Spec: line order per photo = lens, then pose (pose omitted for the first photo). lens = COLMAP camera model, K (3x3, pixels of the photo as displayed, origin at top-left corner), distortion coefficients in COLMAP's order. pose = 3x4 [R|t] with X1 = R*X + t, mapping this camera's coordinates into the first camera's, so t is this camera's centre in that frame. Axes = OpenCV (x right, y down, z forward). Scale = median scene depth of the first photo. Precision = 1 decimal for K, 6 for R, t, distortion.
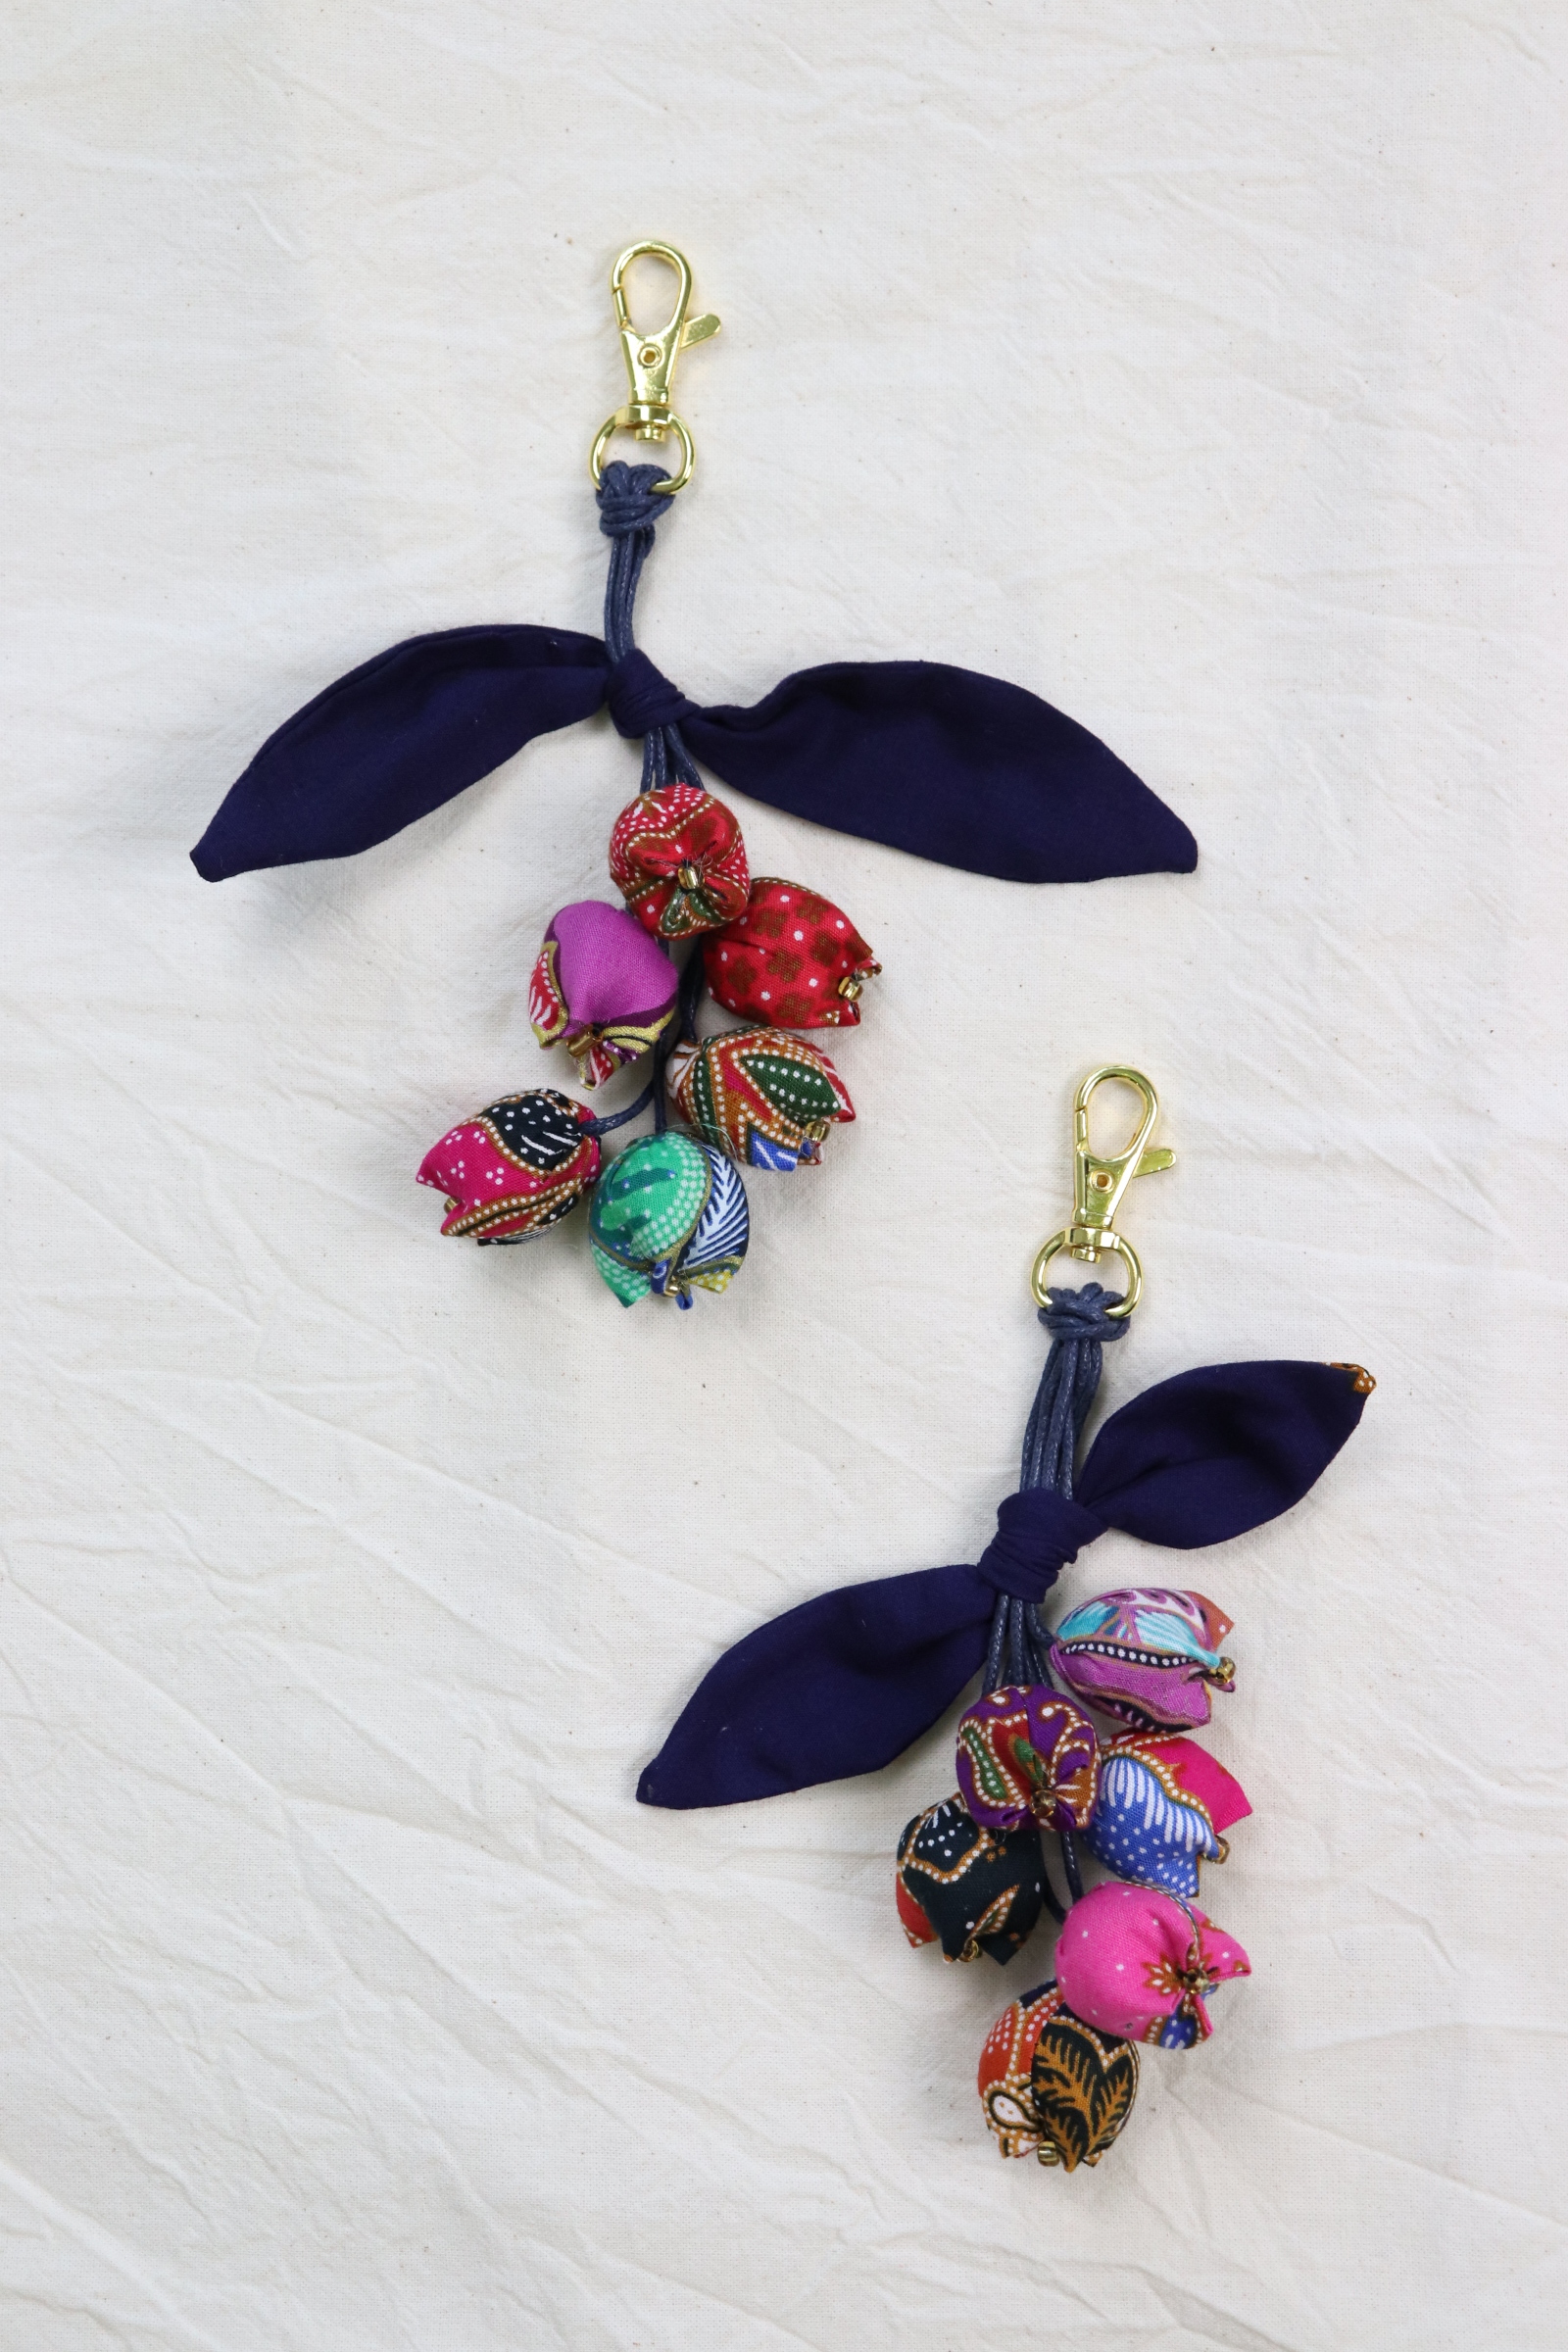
lens RADIAL K [[5711.2, 0, 724.3], [0, 5711.2, 1140.5], [0, 0, 1]] dist [0.269550, 0.000000]
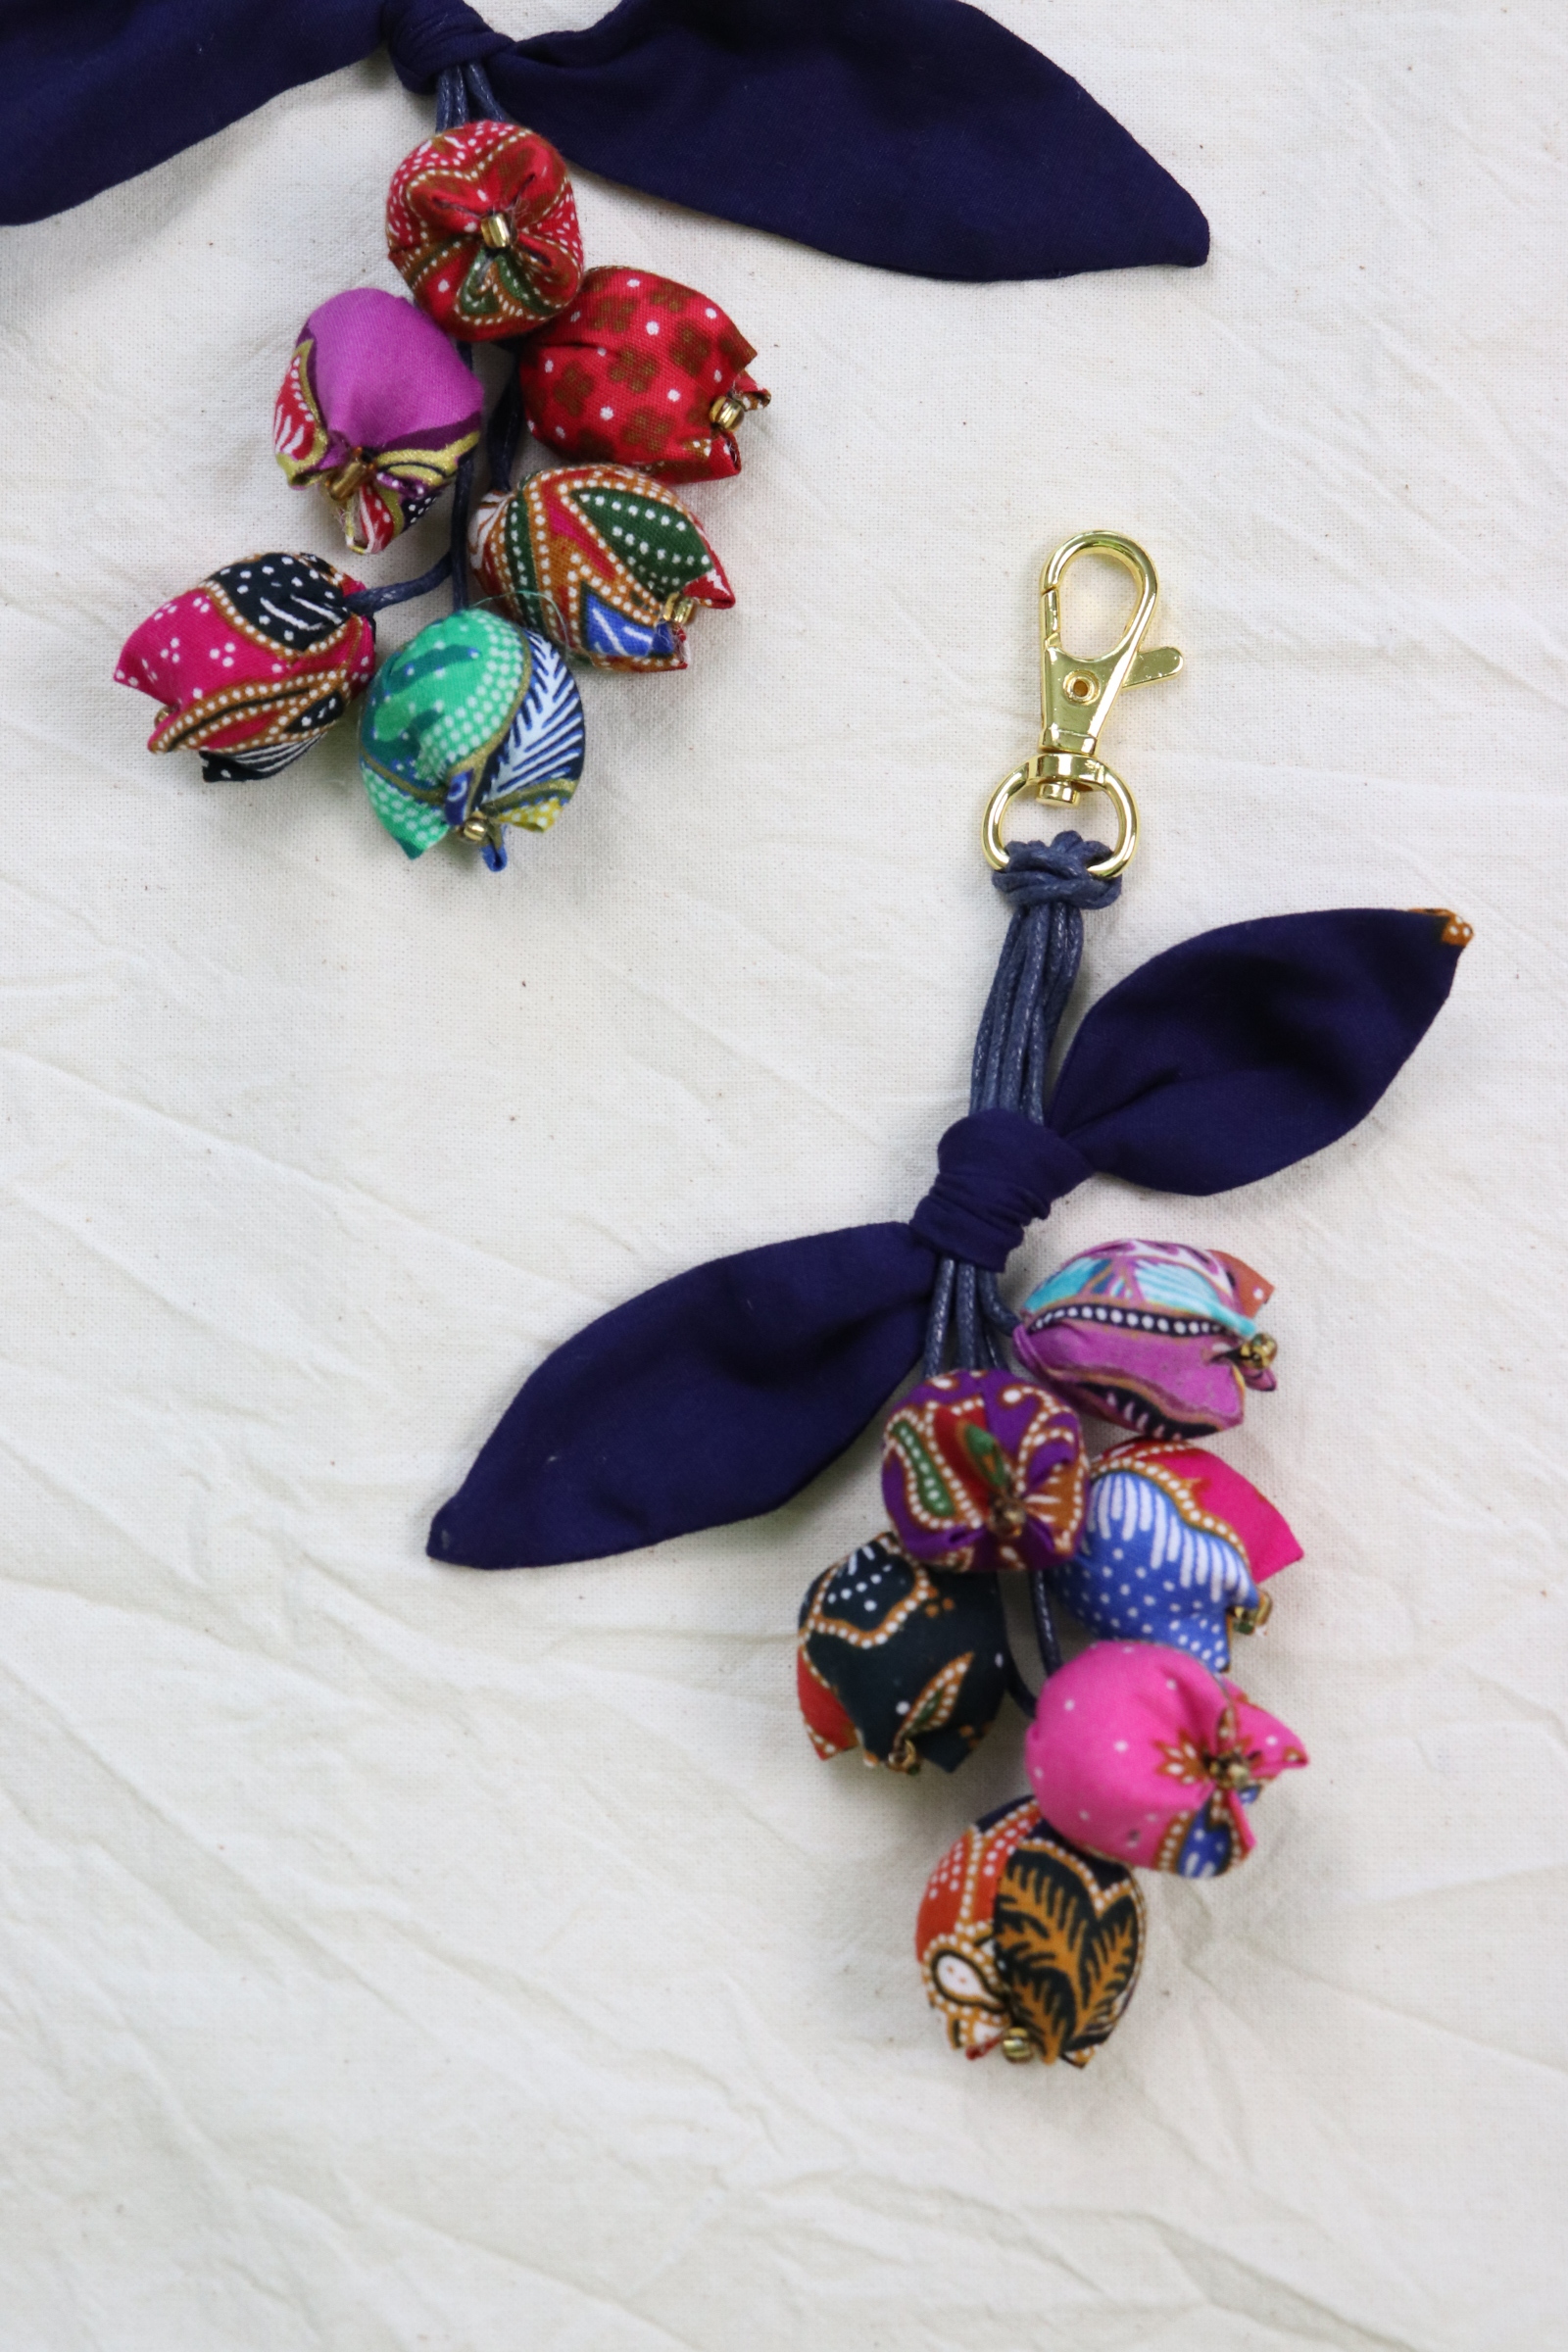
lens RADIAL K [[5711.2, 0, 779.1], [0, 5711.2, 1085.6], [0, 0, 1]] dist [0.269550, 0.000000]
pose [[0.999760, -0.003877, 0.021574, 0.012878], [0.005894, 0.995531, -0.094246, 0.124107], [-0.021113, 0.094351, 0.995315, 0.296308]]
